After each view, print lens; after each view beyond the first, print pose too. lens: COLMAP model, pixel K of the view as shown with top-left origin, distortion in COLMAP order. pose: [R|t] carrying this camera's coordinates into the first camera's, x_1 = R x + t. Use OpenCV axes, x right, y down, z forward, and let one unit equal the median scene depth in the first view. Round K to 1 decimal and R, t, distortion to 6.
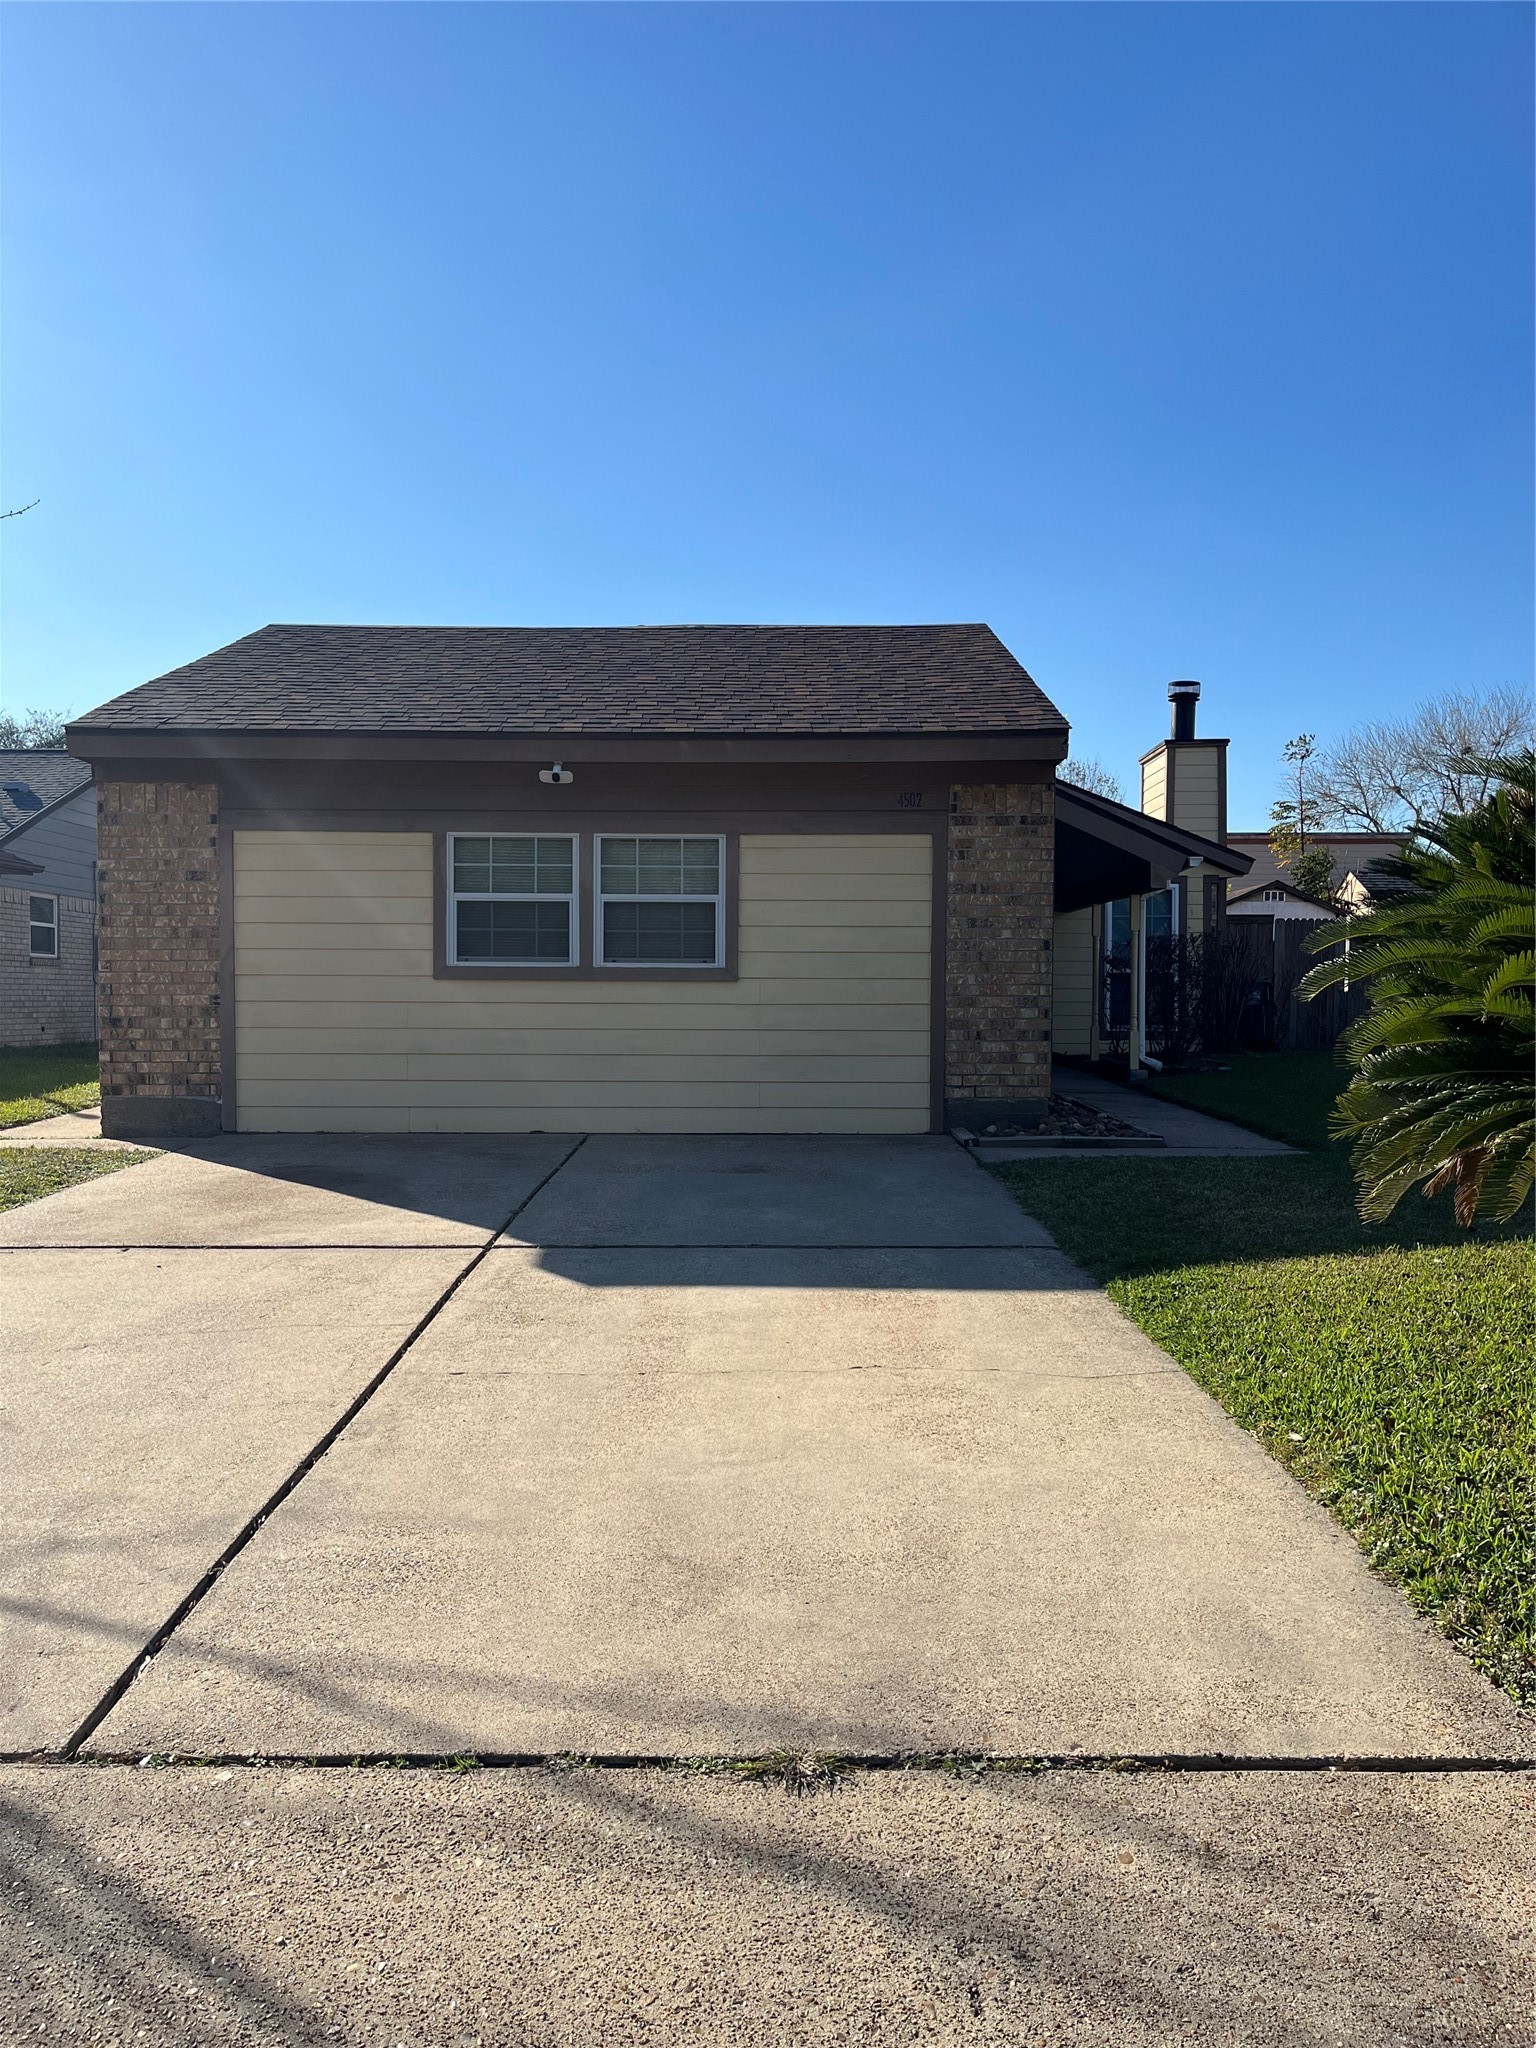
lens RADIAL K [[1550.4, 0, 767.7], [0, 1550.4, 1027.5], [0, 0, 1]] dist [0.011708, 0.000385]
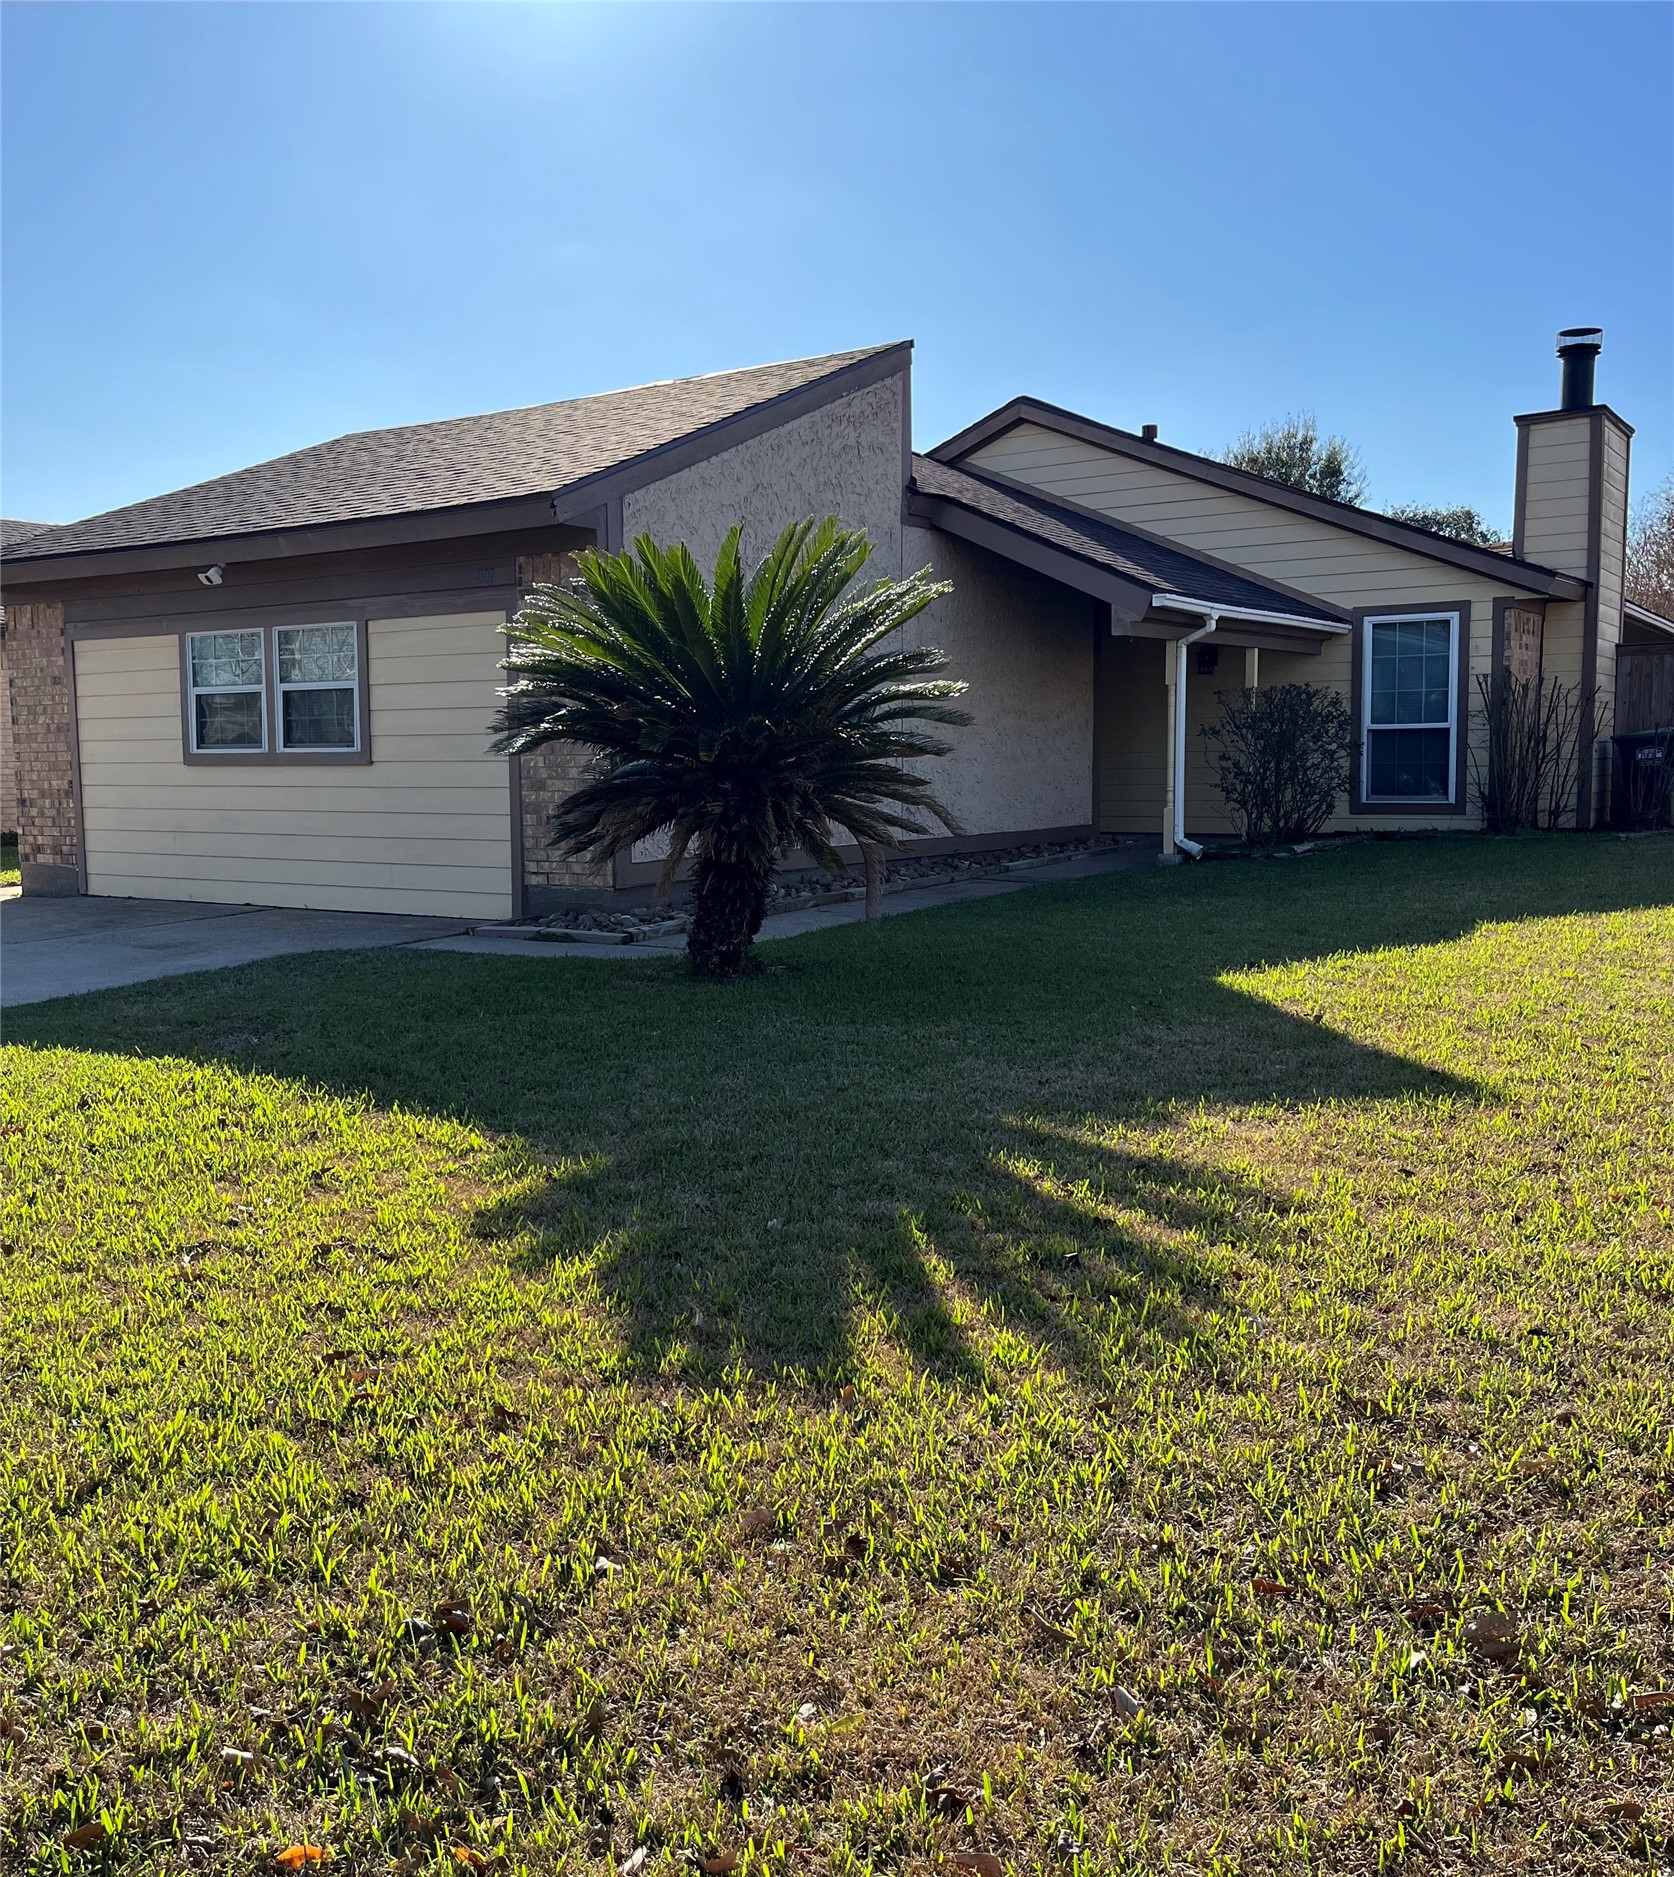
lens RADIAL K [[1715.9, 0, 835.7], [0, 1715.9, 935.4], [0, 0, 1]] dist [-0.013435, -0.002411]
pose [[0.840706, 0.046392, -0.539501, 0.858660], [0.003336, 0.995860, 0.090834, -0.019606], [0.541482, -0.078165, 0.837071, 0.205246]]
